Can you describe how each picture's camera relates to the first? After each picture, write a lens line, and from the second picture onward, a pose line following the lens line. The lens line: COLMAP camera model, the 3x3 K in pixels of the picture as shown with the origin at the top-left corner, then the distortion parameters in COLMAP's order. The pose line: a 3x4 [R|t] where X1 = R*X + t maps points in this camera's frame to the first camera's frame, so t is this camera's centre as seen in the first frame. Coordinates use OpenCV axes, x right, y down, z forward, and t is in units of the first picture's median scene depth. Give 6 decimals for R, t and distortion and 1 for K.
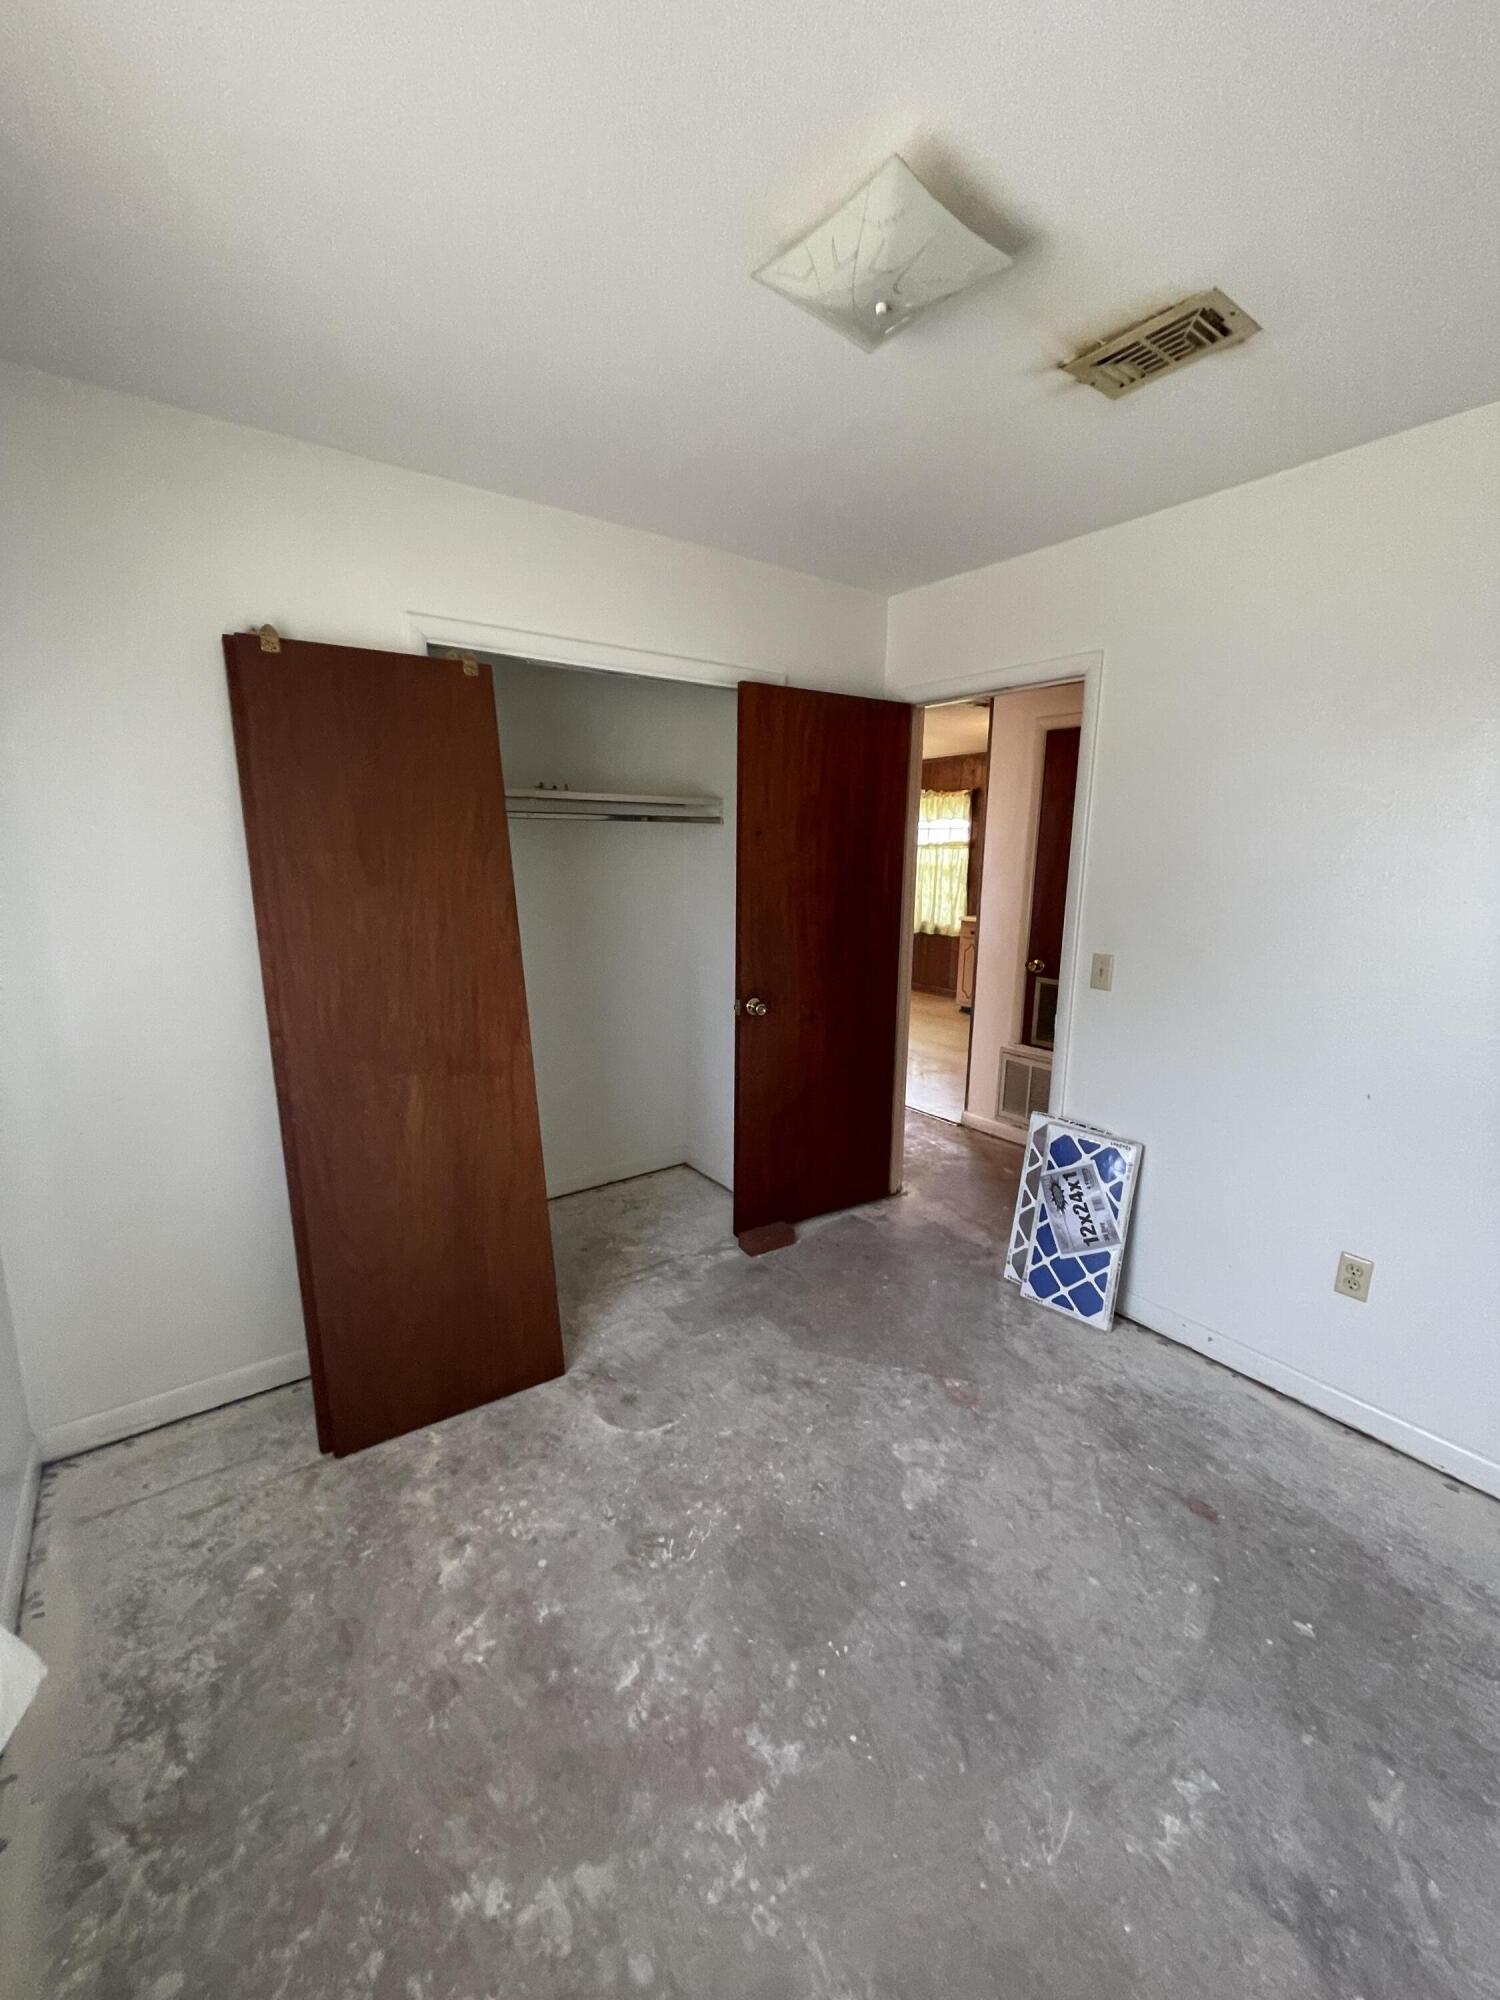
lens RADIAL K [[811.5, 0, 739.5], [0, 811.5, 1004.5], [0, 0, 1]] dist [0.001754, -0.000372]
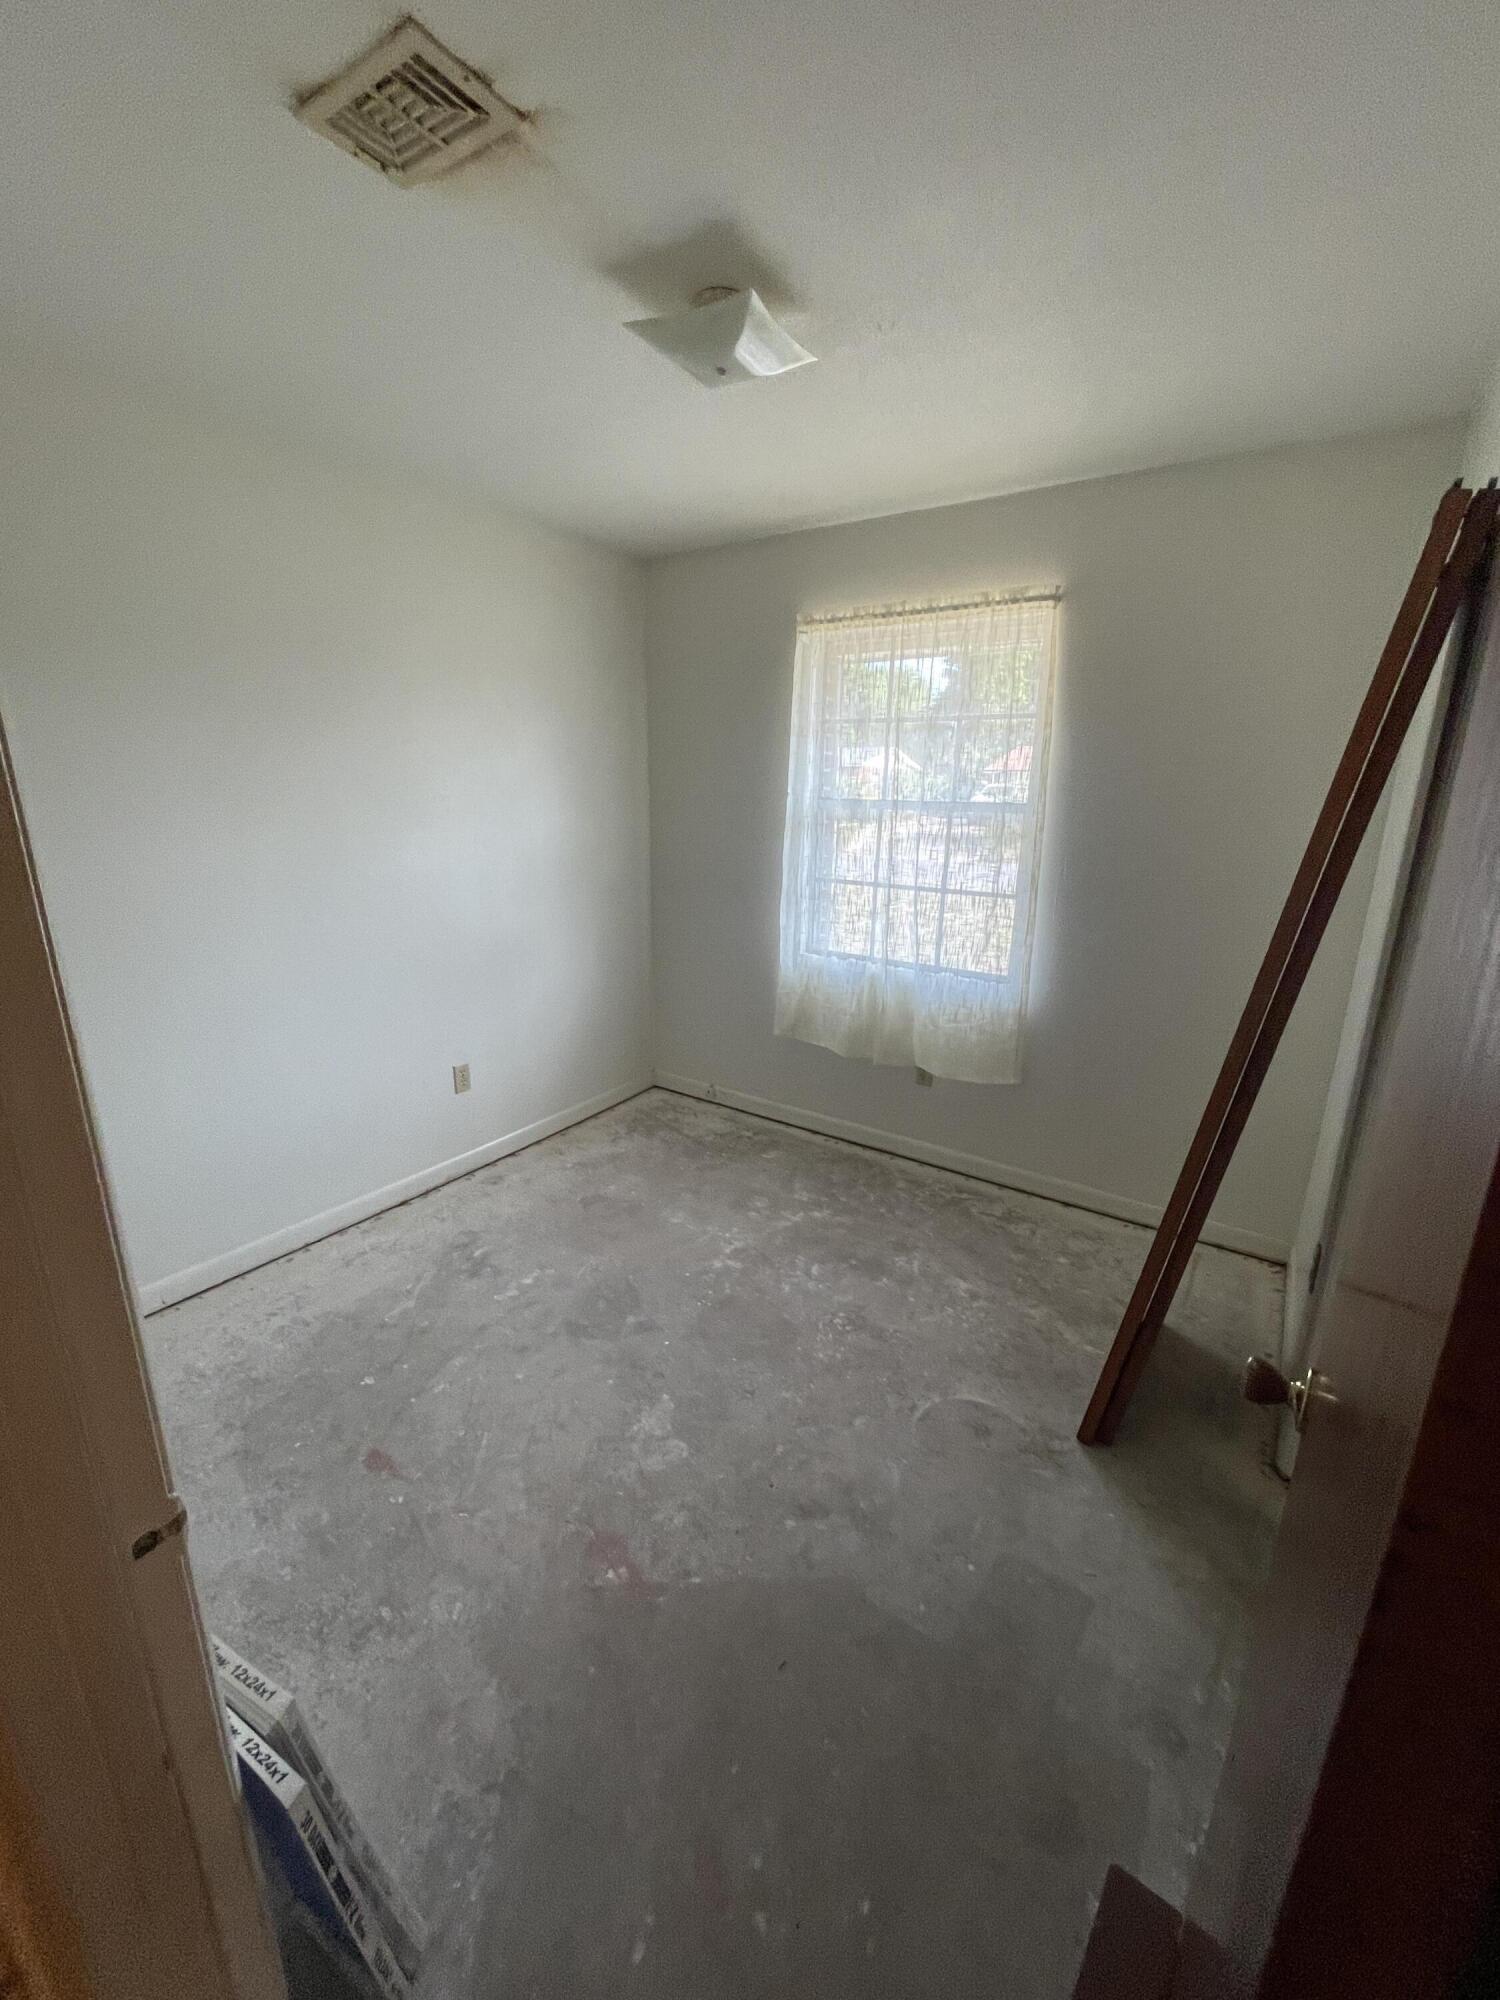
lens RADIAL K [[811.5, 0, 744.6], [0, 811.5, 1003.1], [0, 0, 1]] dist [0.001754, -0.000372]
pose [[-0.940526, 0.062860, -0.333856, 0.433839], [-0.091315, 0.899787, 0.426667, -0.332778], [0.327219, 0.431777, -0.840533, 1.694171]]
